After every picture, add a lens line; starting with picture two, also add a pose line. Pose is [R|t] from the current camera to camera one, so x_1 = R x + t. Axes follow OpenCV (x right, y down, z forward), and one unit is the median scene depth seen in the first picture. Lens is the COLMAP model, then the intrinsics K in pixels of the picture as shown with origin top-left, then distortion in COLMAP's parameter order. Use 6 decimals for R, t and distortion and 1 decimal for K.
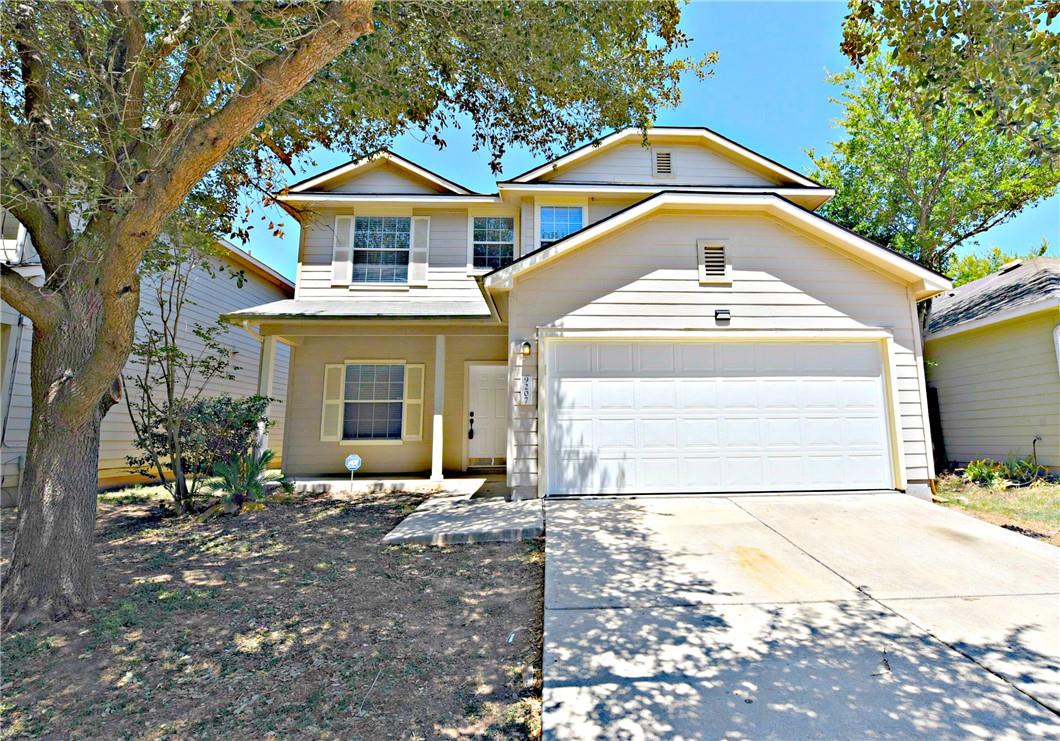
lens RADIAL K [[510.8, 0, 530.9], [0, 510.8, 362.0], [0, 0, 1]] dist [-0.001506, -0.000571]
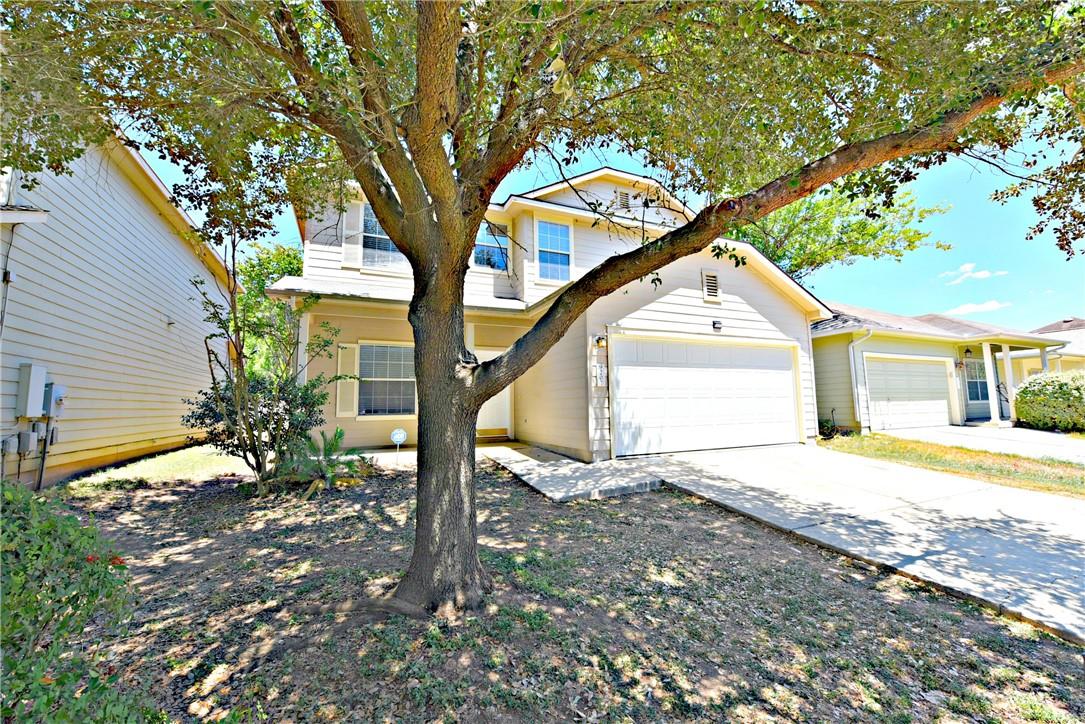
lens RADIAL K [[431.1, 0, 539.4], [0, 431.1, 363.6], [0, 0, 1]] dist [-0.011815, -0.001310]
pose [[0.933029, 0.031780, 0.358394, -0.507687], [-0.045381, 0.998531, 0.029599, 0.002492], [-0.356927, -0.043881, 0.933101, 0.059669]]
